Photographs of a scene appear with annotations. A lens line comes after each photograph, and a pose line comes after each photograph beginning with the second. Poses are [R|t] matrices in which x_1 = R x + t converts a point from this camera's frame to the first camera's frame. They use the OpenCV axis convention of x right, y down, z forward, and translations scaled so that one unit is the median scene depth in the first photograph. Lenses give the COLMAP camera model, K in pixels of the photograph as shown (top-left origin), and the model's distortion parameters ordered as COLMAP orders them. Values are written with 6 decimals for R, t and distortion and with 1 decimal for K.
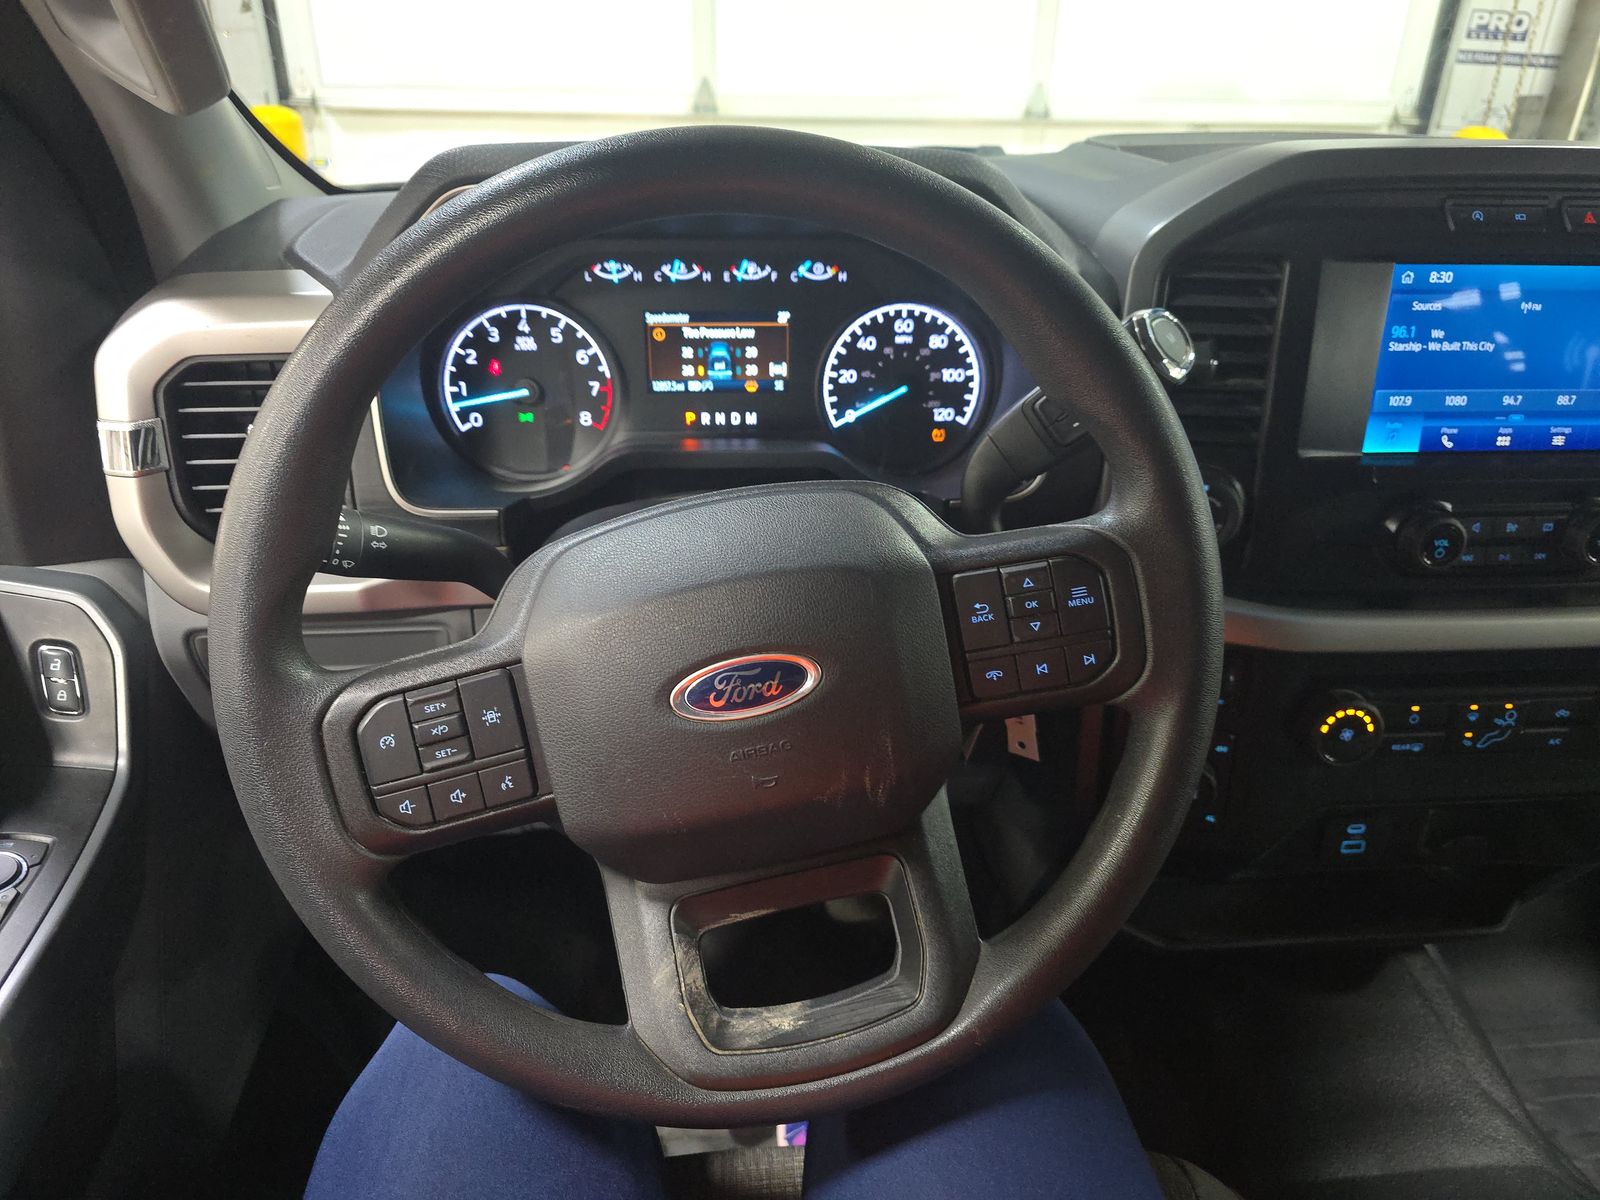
lens RADIAL K [[1091.5, 0, 806.3], [0, 1091.5, 595.5], [0, 0, 1]] dist [0.035281, -0.031410]
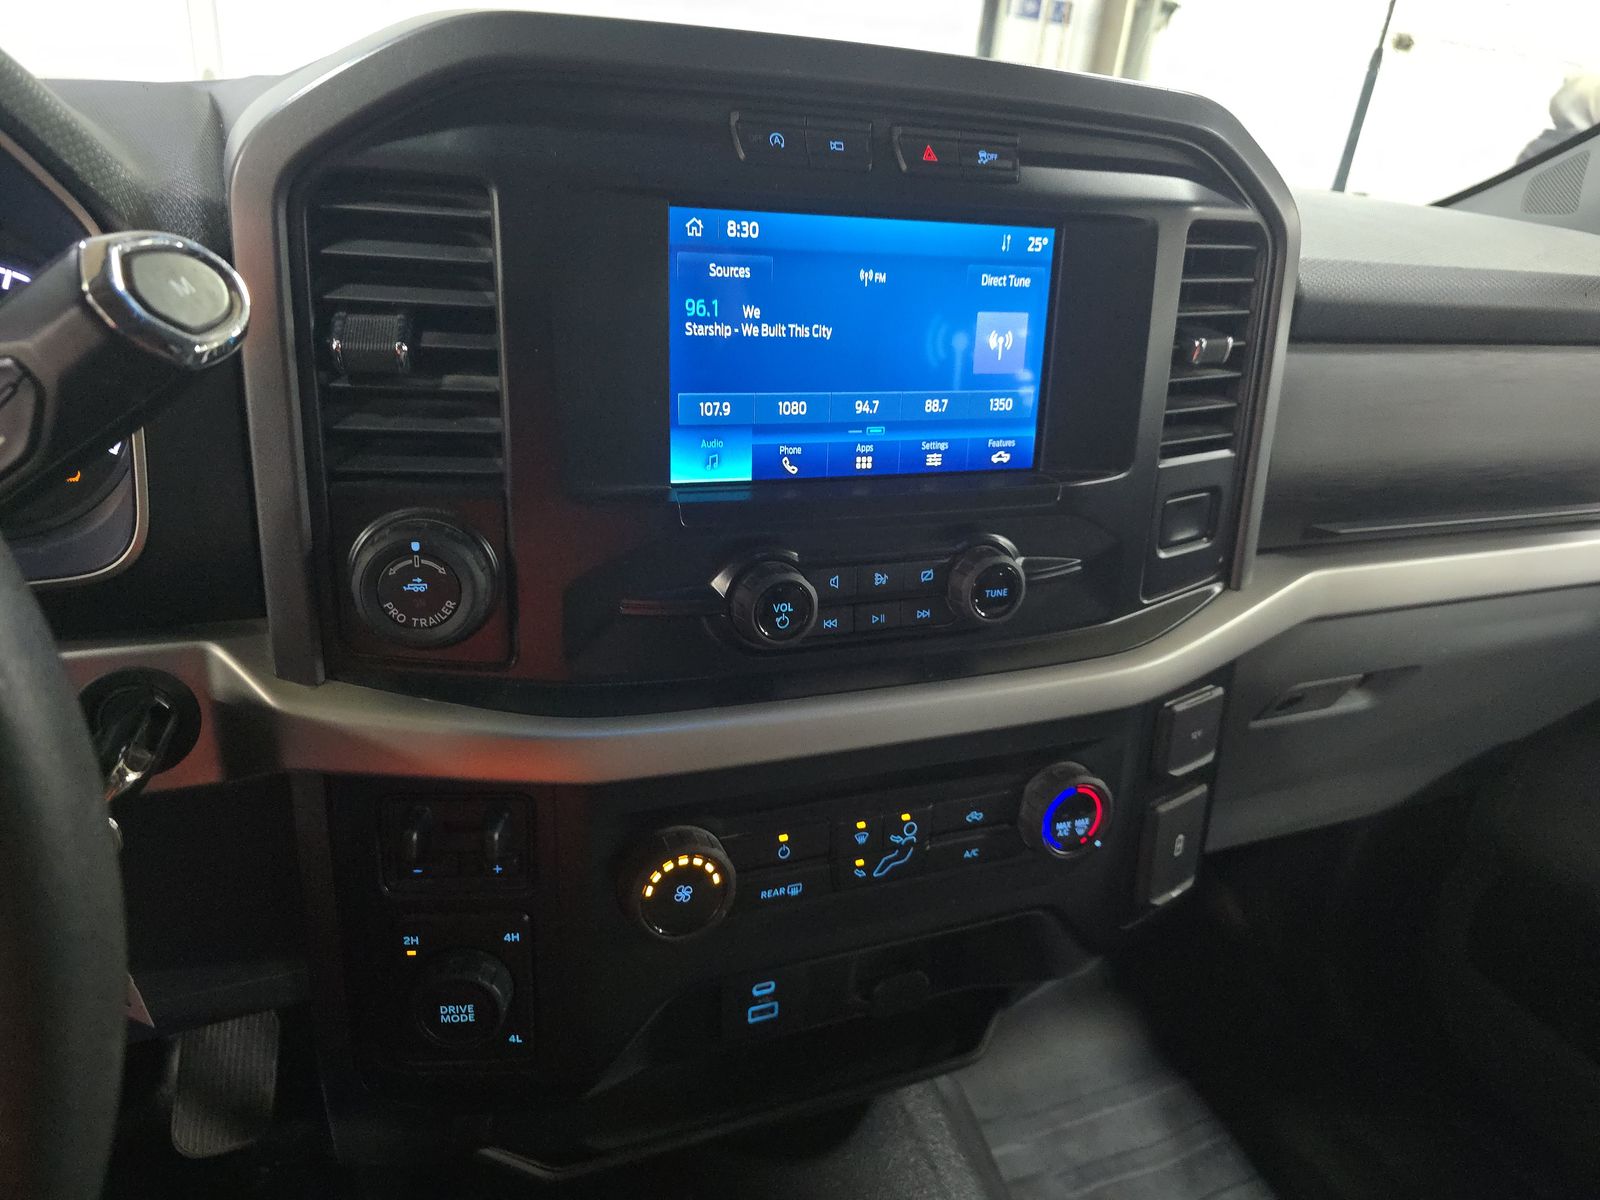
lens RADIAL K [[1091.5, 0, 793.1], [0, 1091.5, 614.3], [0, 0, 1]] dist [0.035281, -0.031410]
pose [[0.954192, -0.068342, 0.291286, 0.372142], [0.075235, 0.997087, -0.012516, -0.033735], [-0.289582, 0.033858, 0.956554, 0.322485]]
